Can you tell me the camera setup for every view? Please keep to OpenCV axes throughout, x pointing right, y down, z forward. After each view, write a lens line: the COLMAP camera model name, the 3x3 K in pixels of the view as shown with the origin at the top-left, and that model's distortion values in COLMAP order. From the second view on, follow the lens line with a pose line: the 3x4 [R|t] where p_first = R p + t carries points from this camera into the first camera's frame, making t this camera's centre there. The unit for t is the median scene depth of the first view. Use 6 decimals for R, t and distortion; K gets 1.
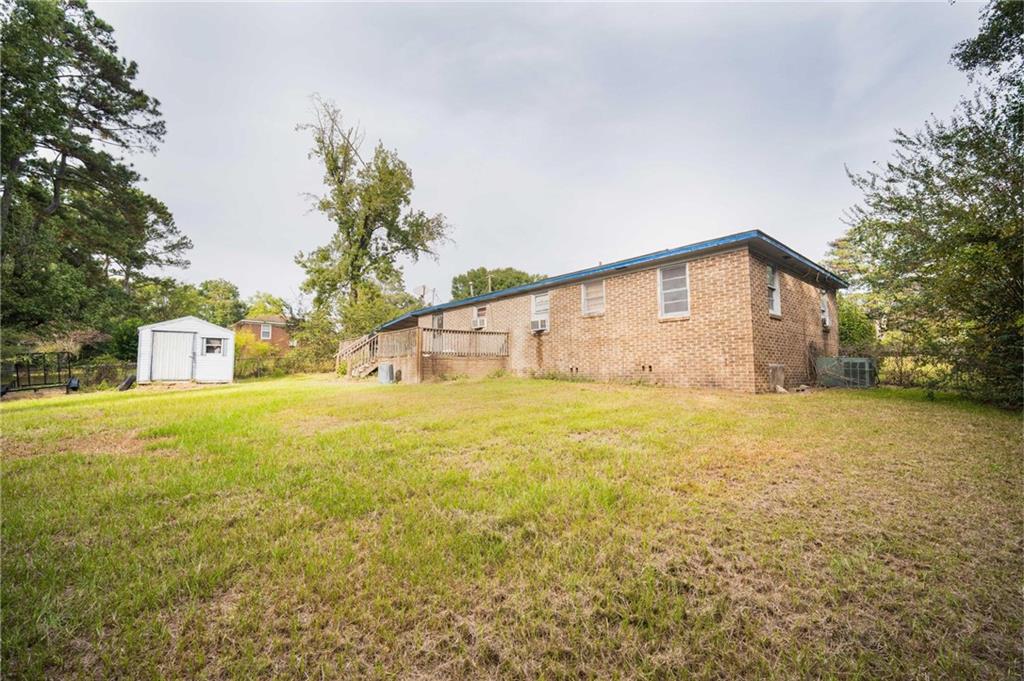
lens RADIAL K [[431.9, 0, 512.0], [0, 431.9, 340.5], [0, 0, 1]] dist [-0.010527, -0.000994]
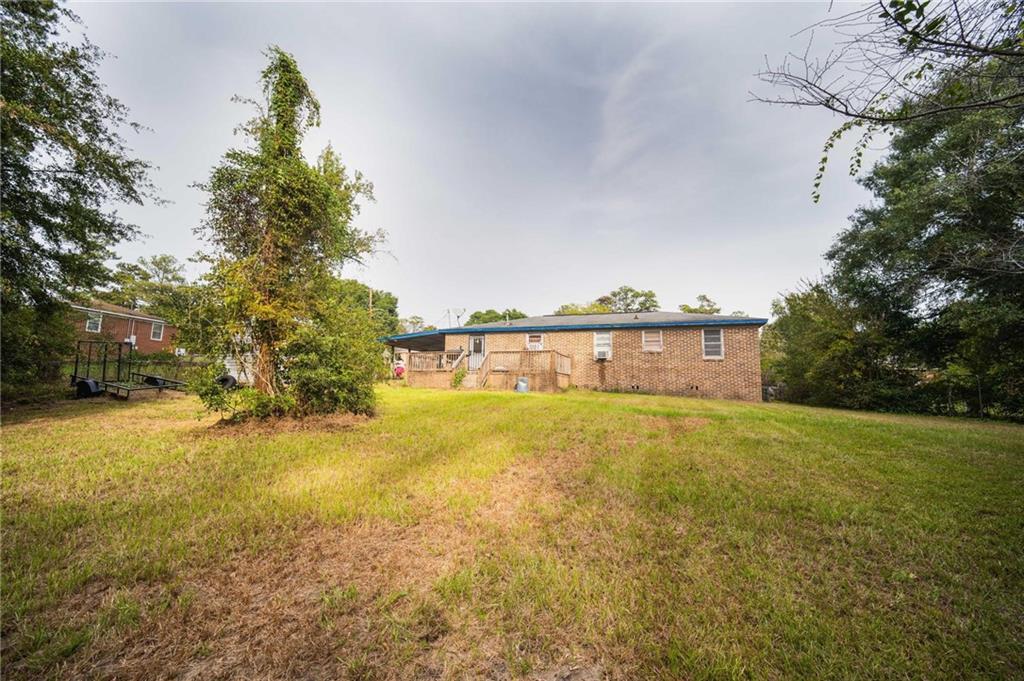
lens RADIAL K [[431.9, 0, 512.0], [0, 431.9, 340.5], [0, 0, 1]] dist [-0.010527, -0.000994]
pose [[0.851465, 0.091627, 0.516345, -1.029961], [-0.066825, 0.995548, -0.066468, 0.036504], [-0.520137, 0.022091, 0.853797, -0.058928]]
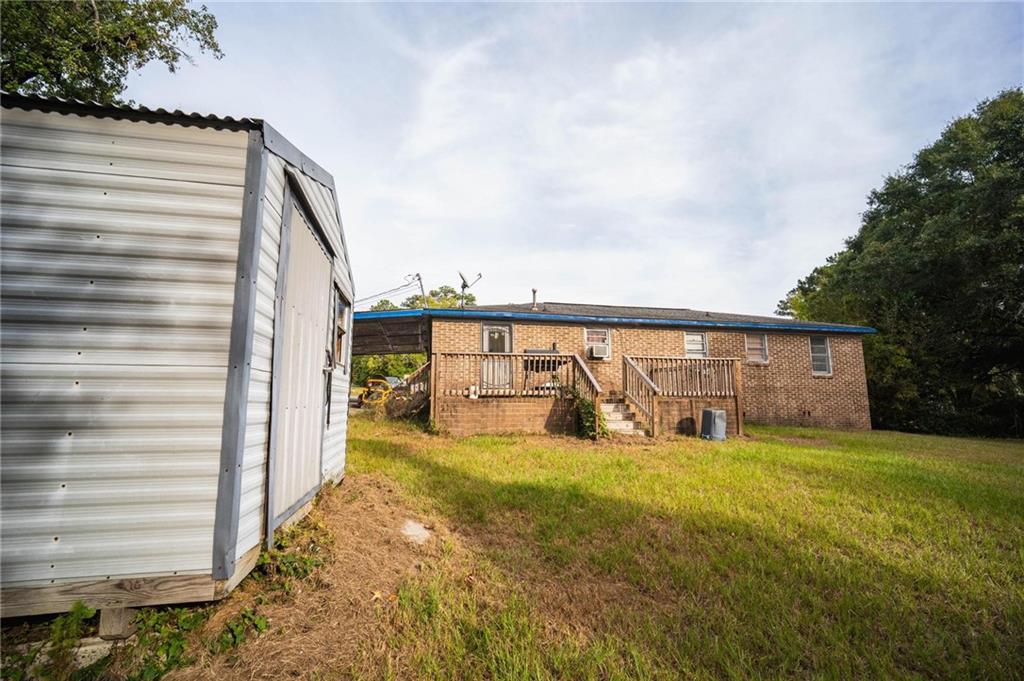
lens RADIAL K [[431.9, 0, 512.0], [0, 431.9, 340.5], [0, 0, 1]] dist [-0.010527, -0.000994]
pose [[0.480391, 0.130616, 0.867274, -1.061026], [-0.071222, 0.991392, -0.109858, 0.046263], [-0.874158, -0.008995, 0.485558, 1.002626]]
